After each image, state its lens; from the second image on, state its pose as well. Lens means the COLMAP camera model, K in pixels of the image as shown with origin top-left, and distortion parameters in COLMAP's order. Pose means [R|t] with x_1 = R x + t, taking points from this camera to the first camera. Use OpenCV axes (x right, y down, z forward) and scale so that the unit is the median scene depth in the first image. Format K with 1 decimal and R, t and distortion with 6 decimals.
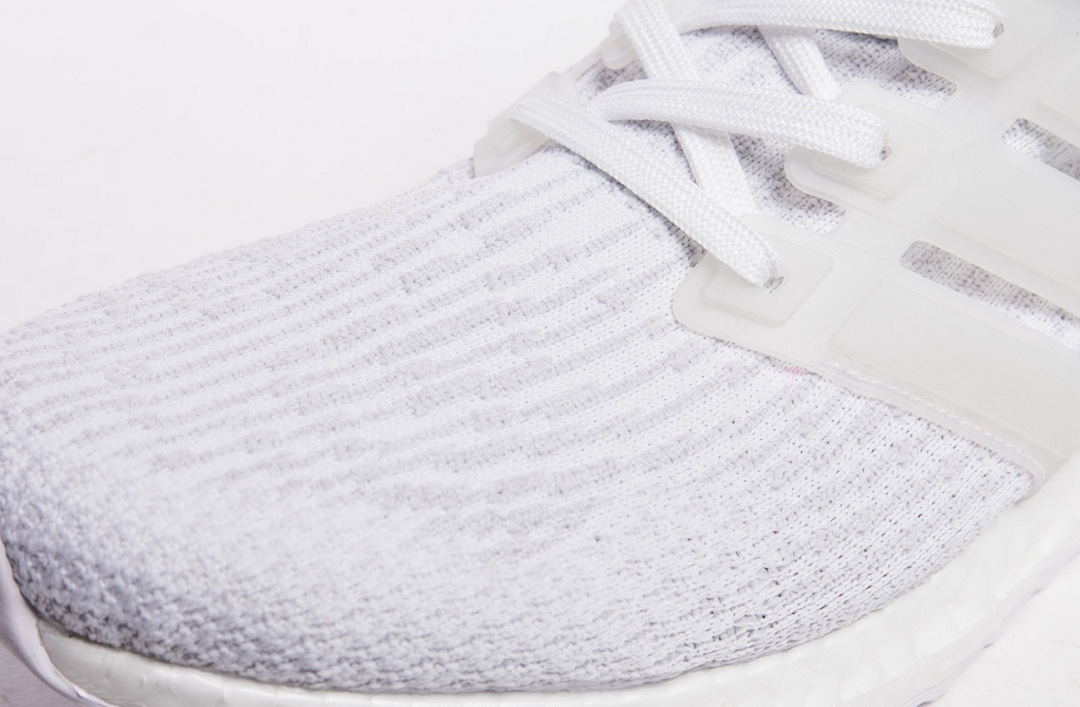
lens RADIAL K [[2415.7, 0, 545.7], [0, 2415.7, 344.6], [0, 0, 1]] dist [-0.078407, 0.000000]
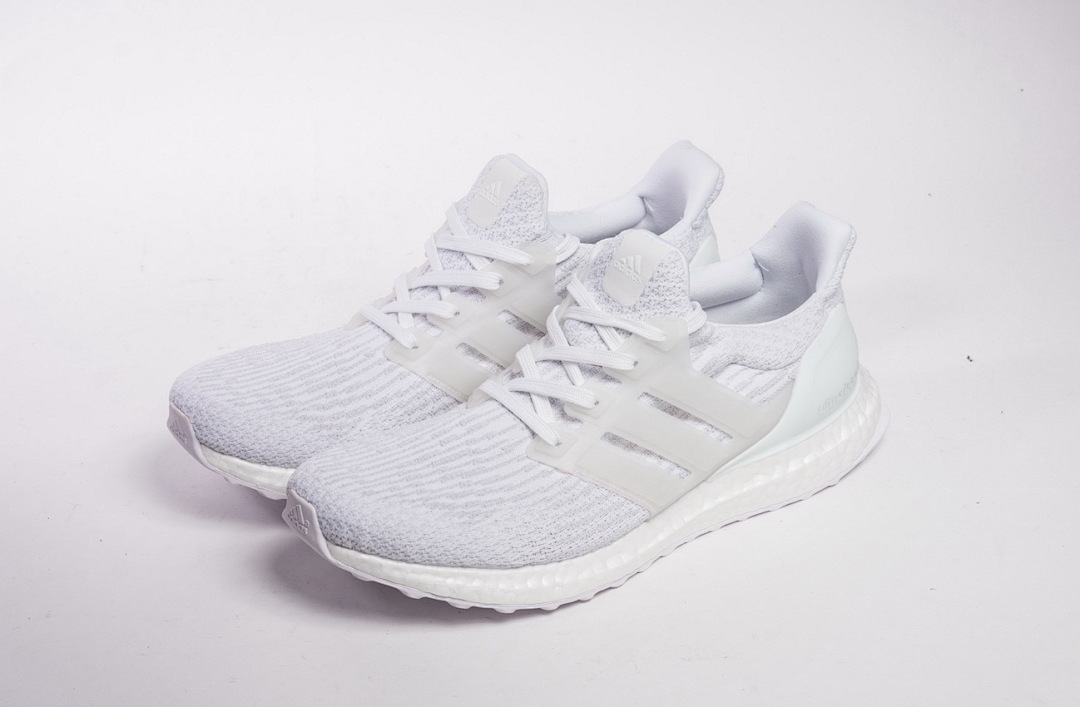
lens RADIAL K [[2415.7, 0, 536.6], [0, 2415.7, 279.5], [0, 0, 1]] dist [-0.078407, 0.000000]
pose [[0.998280, 0.010726, -0.057641, 0.252816], [-0.016954, 0.993933, -0.108669, 0.106024], [0.056126, 0.109460, 0.992405, -2.207338]]
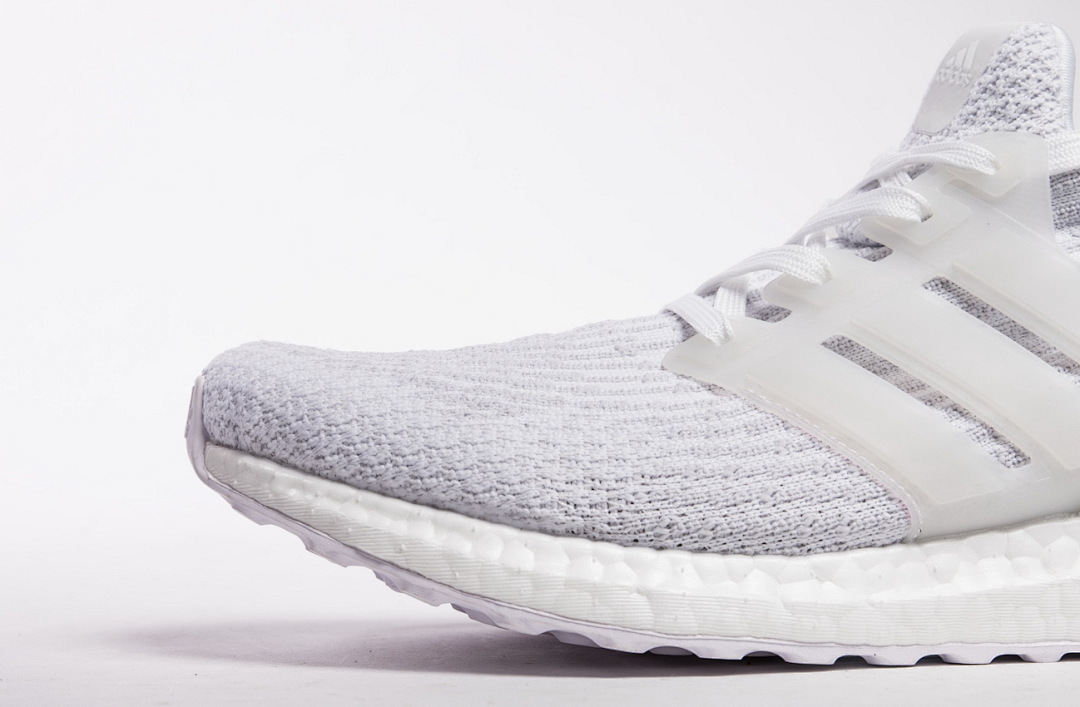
lens RADIAL K [[2415.7, 0, 518.7], [0, 2415.7, 315.7], [0, 0, 1]] dist [-0.078407, 0.000000]
pose [[0.837741, -0.029016, -0.545296, 0.820233], [-0.289169, 0.823509, -0.488072, 0.741152], [0.463218, 0.566561, 0.681497, -0.074691]]
